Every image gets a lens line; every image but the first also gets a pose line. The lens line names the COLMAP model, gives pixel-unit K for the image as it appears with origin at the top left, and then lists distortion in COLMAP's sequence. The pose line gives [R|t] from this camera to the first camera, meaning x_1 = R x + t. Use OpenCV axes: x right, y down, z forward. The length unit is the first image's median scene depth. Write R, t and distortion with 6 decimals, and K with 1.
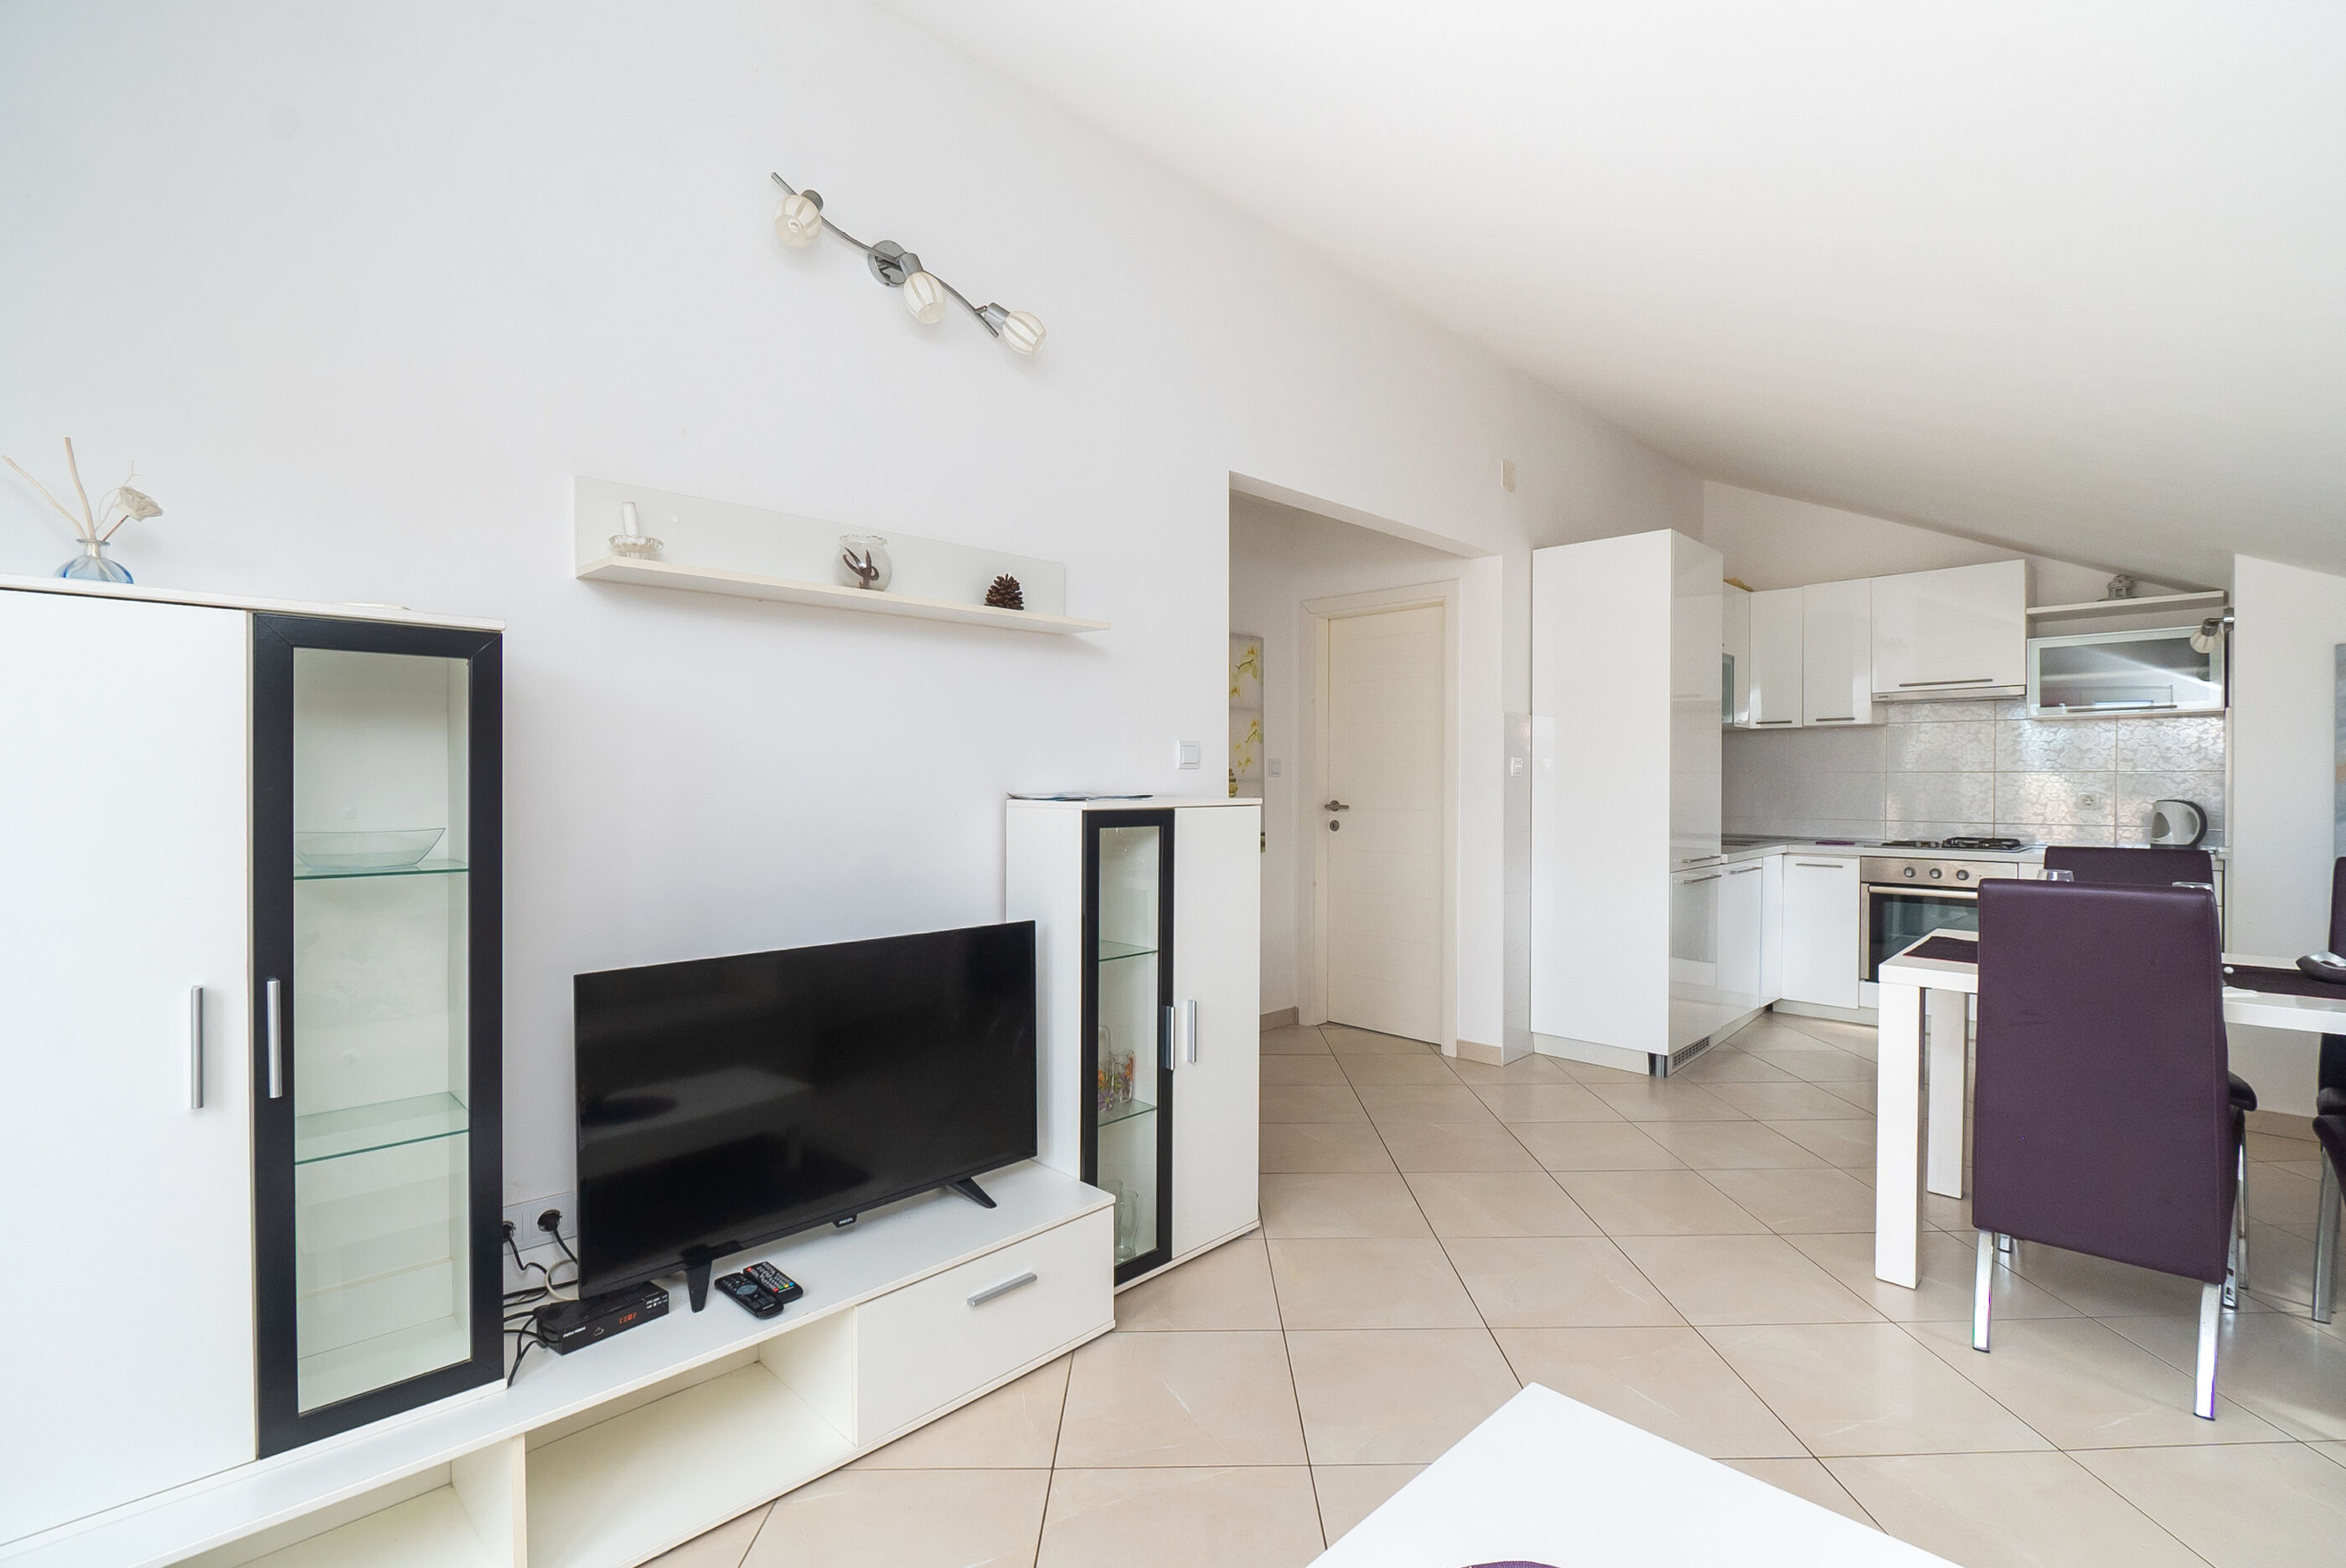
lens RADIAL K [[1078.5, 0, 1156.0], [0, 1078.5, 790.5], [0, 0, 1]] dist [-0.010470, -0.001076]
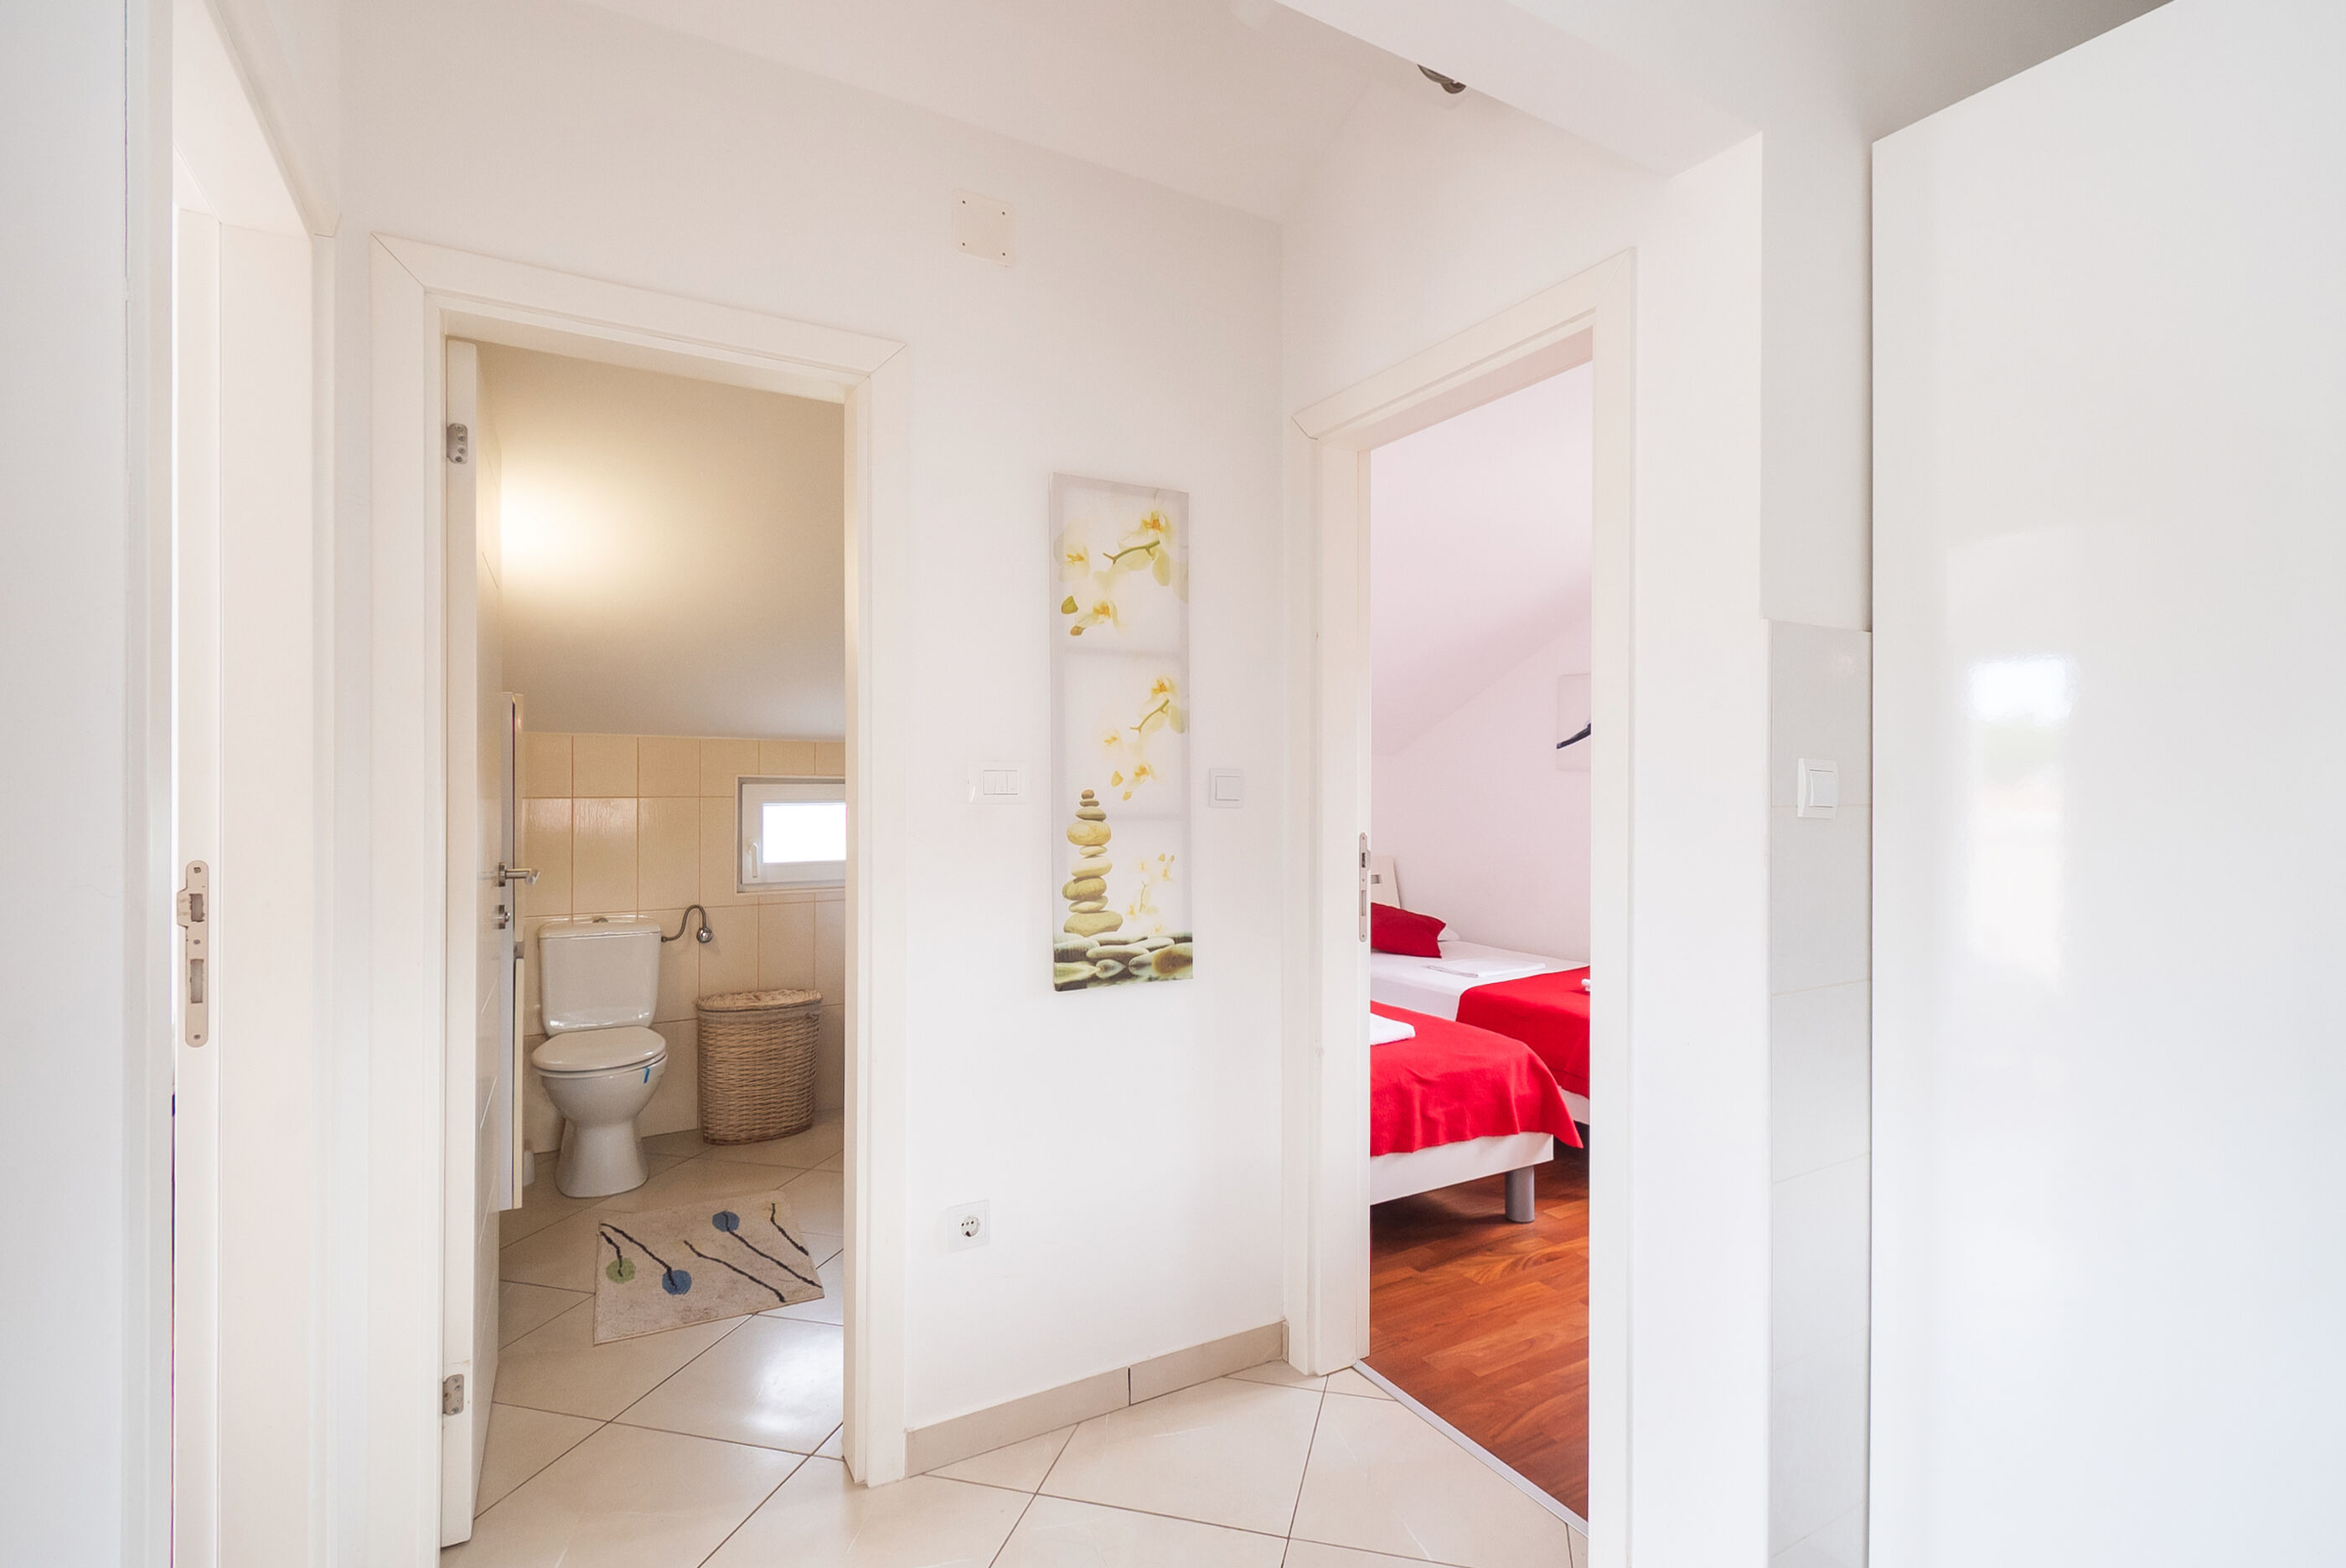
lens RADIAL K [[1078.5, 0, 1191.6], [0, 1078.5, 777.7], [0, 0, 1]] dist [-0.010470, -0.001076]
pose [[0.974769, -0.002785, -0.223199, 0.200255], [-0.000536, 0.999890, -0.014818, -0.018897], [0.223216, 0.014564, 0.974660, 0.575433]]
